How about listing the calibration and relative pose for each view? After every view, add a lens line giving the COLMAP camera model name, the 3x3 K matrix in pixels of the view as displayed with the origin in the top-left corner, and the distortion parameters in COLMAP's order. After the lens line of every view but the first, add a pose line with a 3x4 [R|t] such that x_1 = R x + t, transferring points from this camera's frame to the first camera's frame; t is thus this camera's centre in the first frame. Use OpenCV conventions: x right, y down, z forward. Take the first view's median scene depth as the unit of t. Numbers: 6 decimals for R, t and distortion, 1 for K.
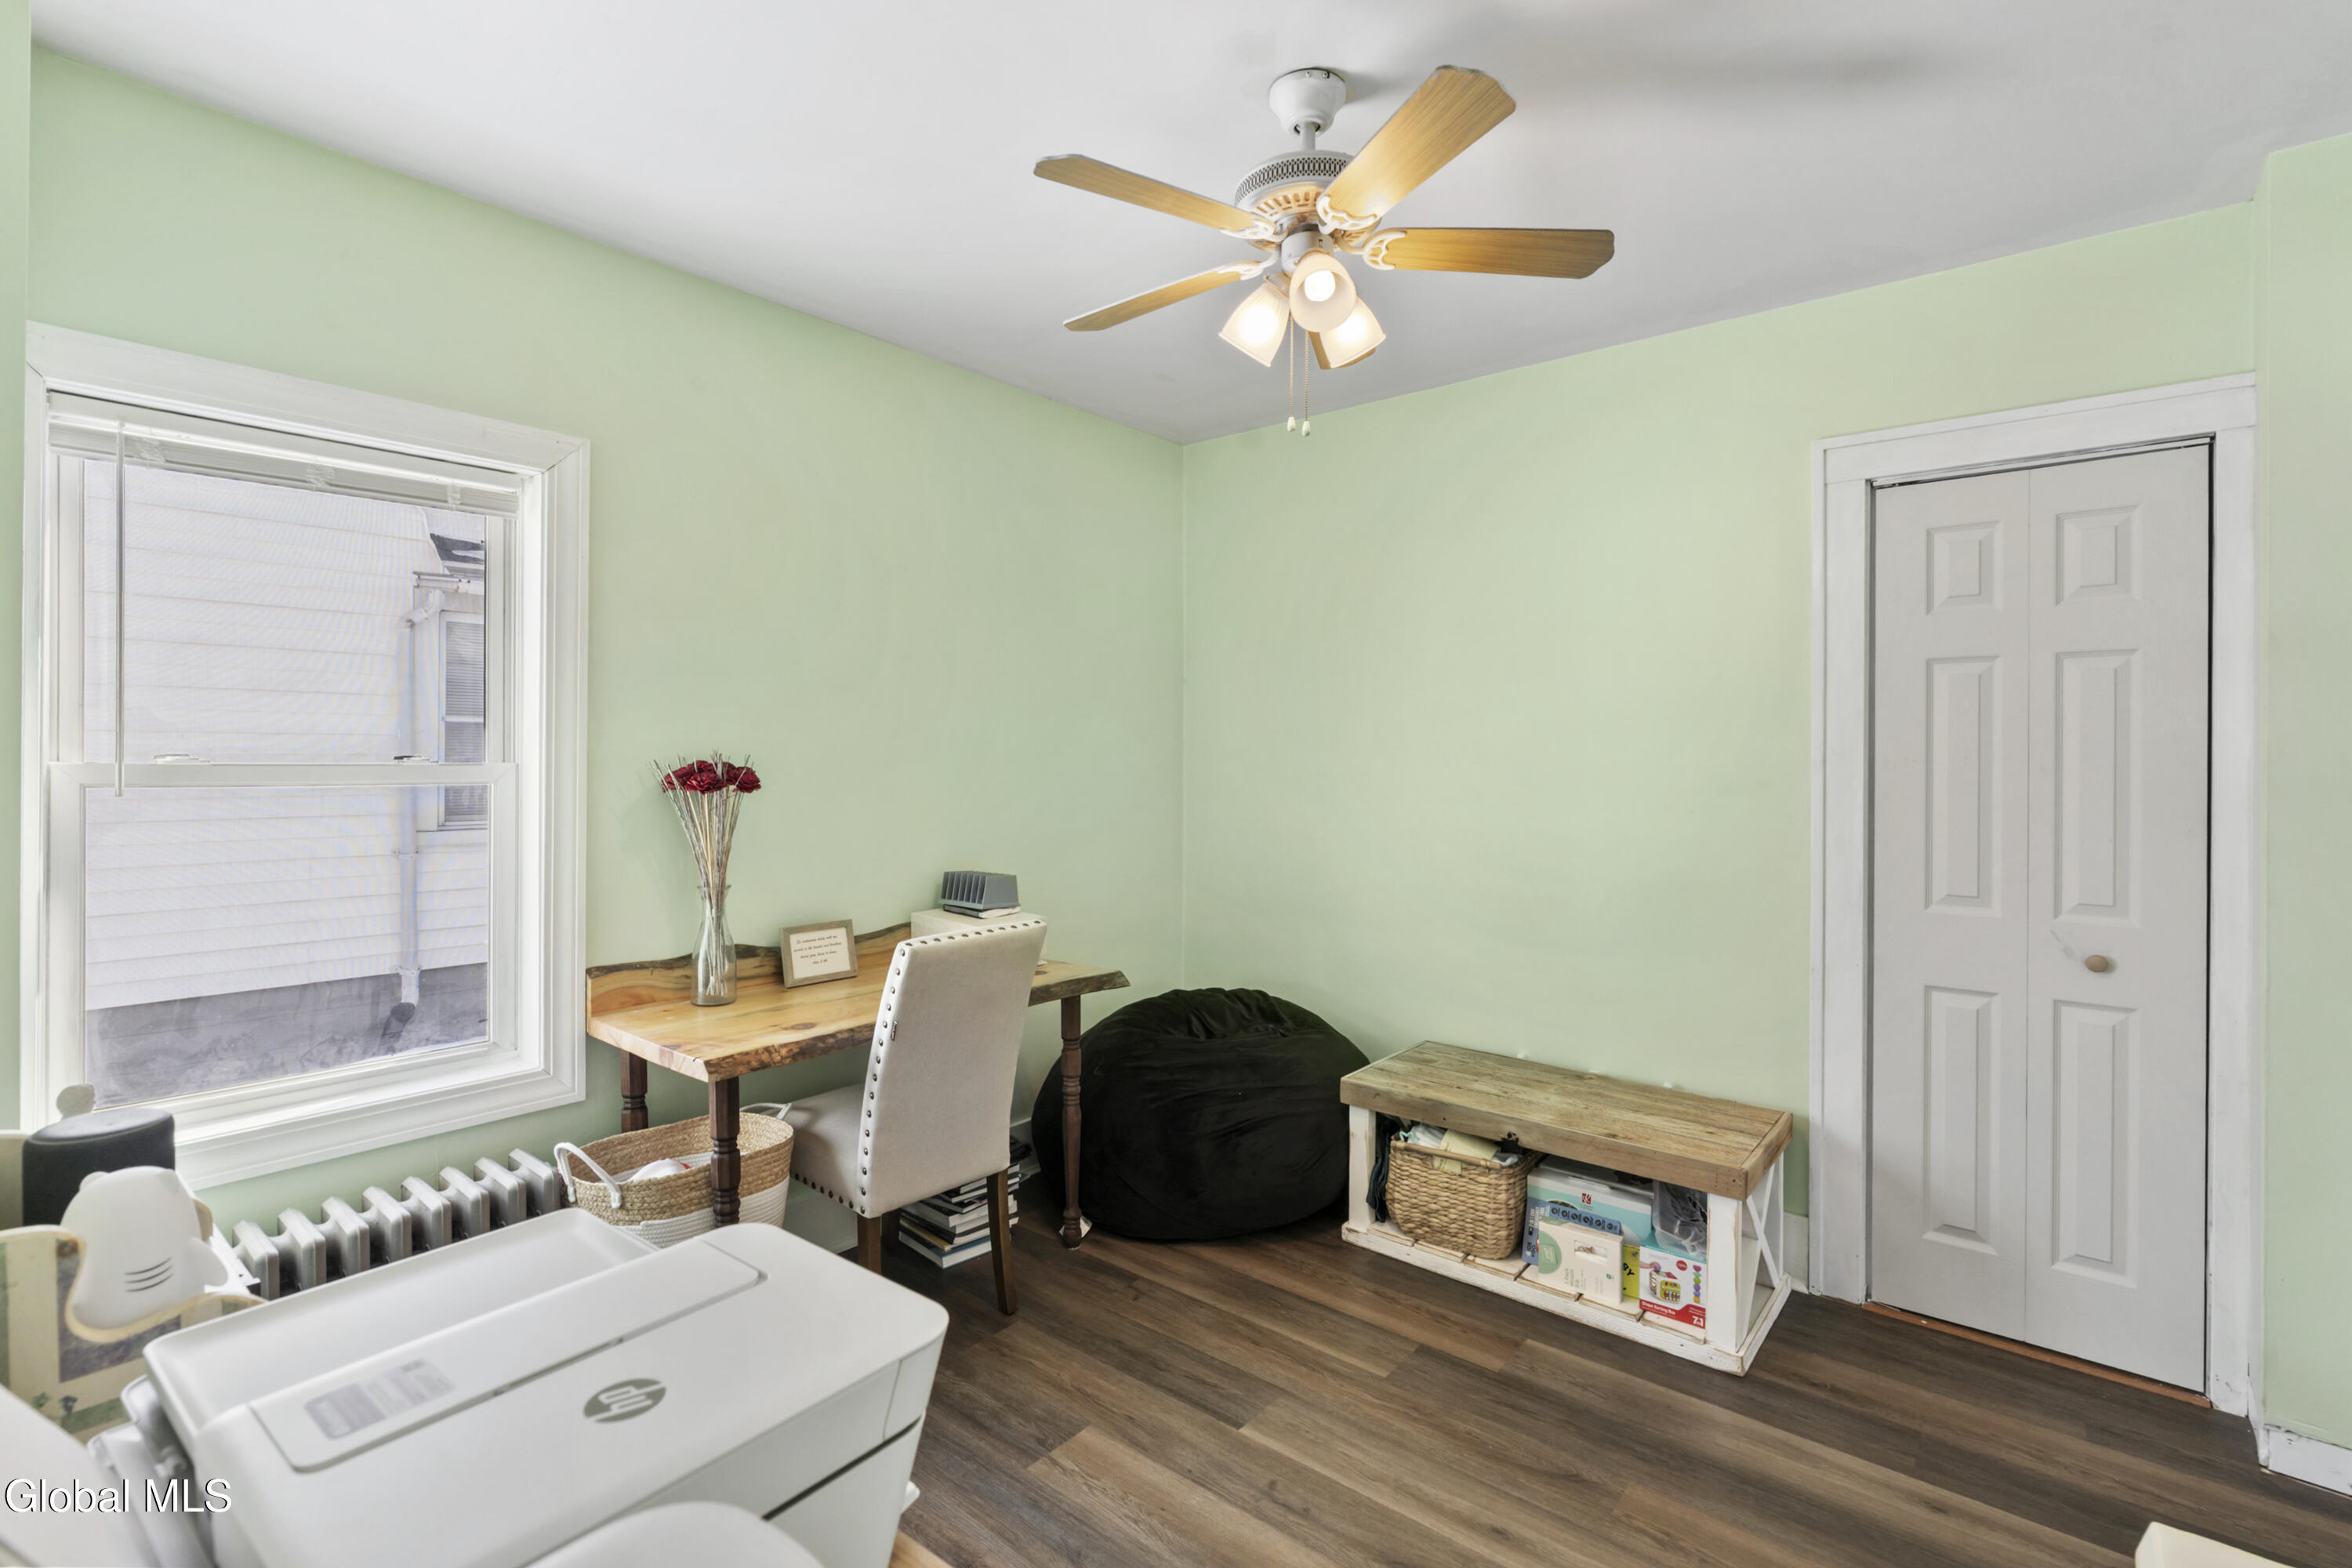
lens RADIAL K [[1084.9, 0, 1173.8], [0, 1084.9, 766.9], [0, 0, 1]] dist [0.000660, 0.000044]
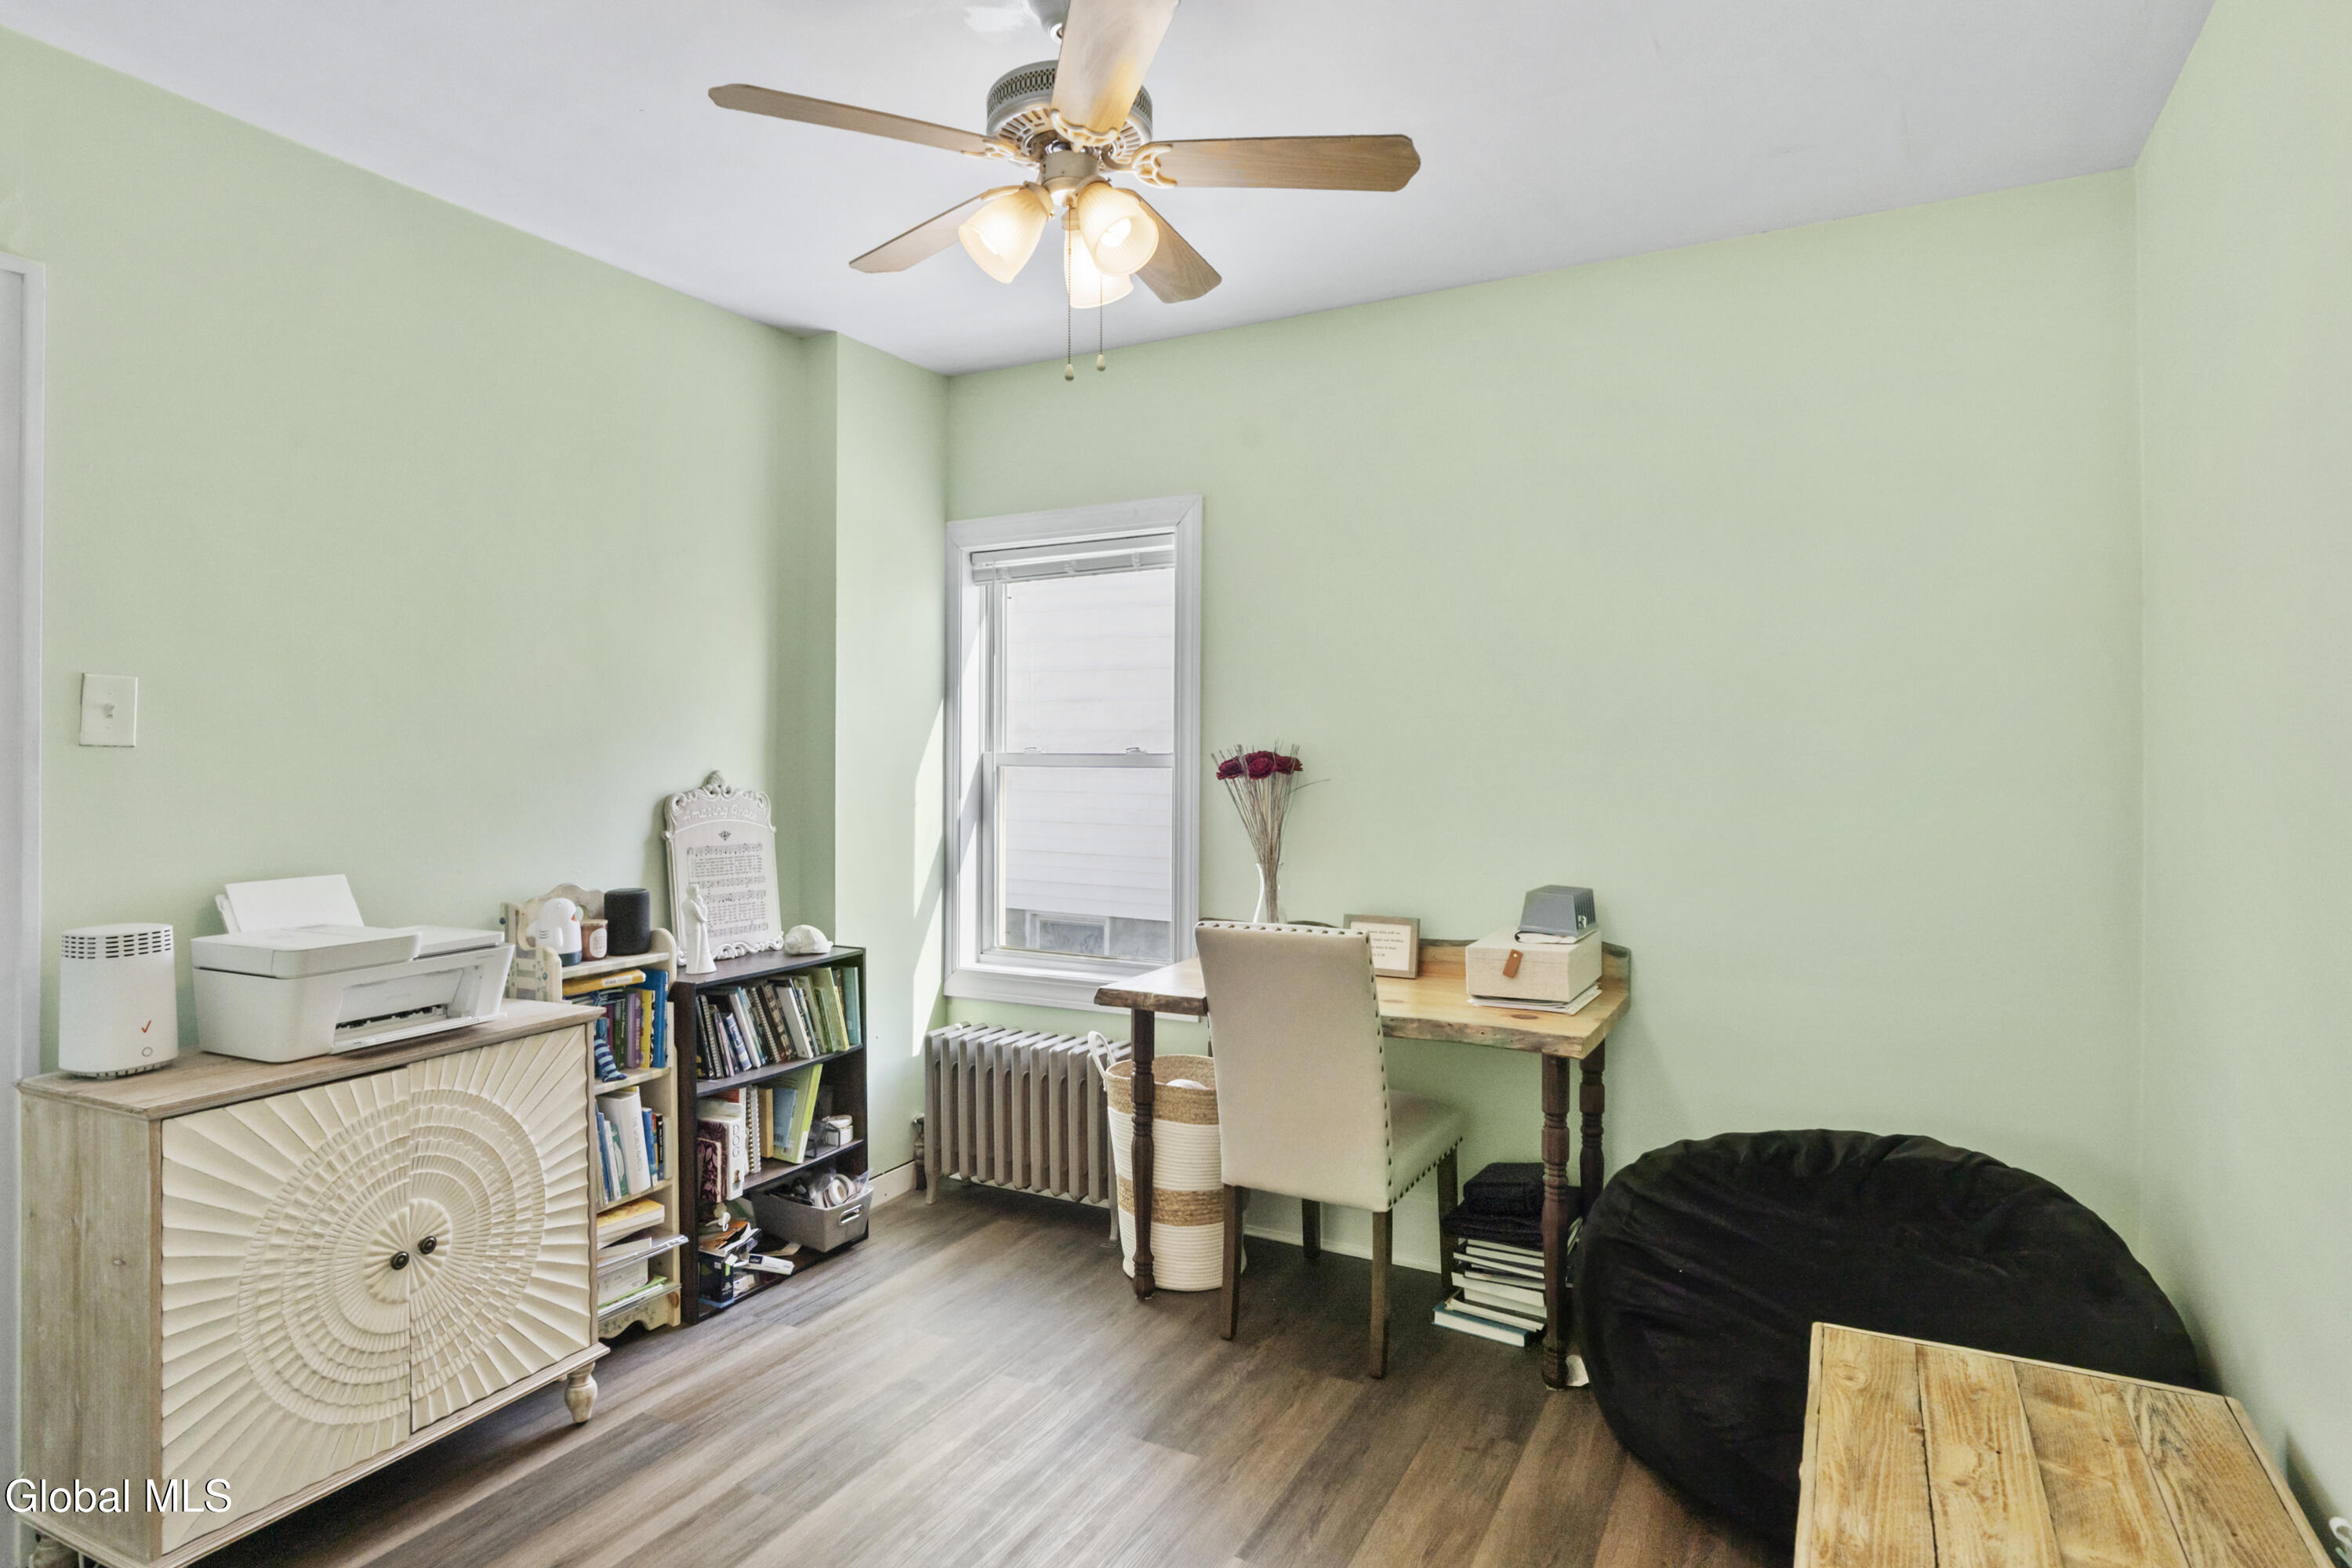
lens RADIAL K [[1270.3, 0, 1178.5], [0, 1270.3, 770.0], [0, 0, 1]] dist [-0.001307, 0.000119]
pose [[0.201475, 0.009440, -0.979448, 0.783797], [-0.010945, 0.999913, 0.007386, 0.005718], [0.979432, 0.009232, 0.201561, 0.602112]]
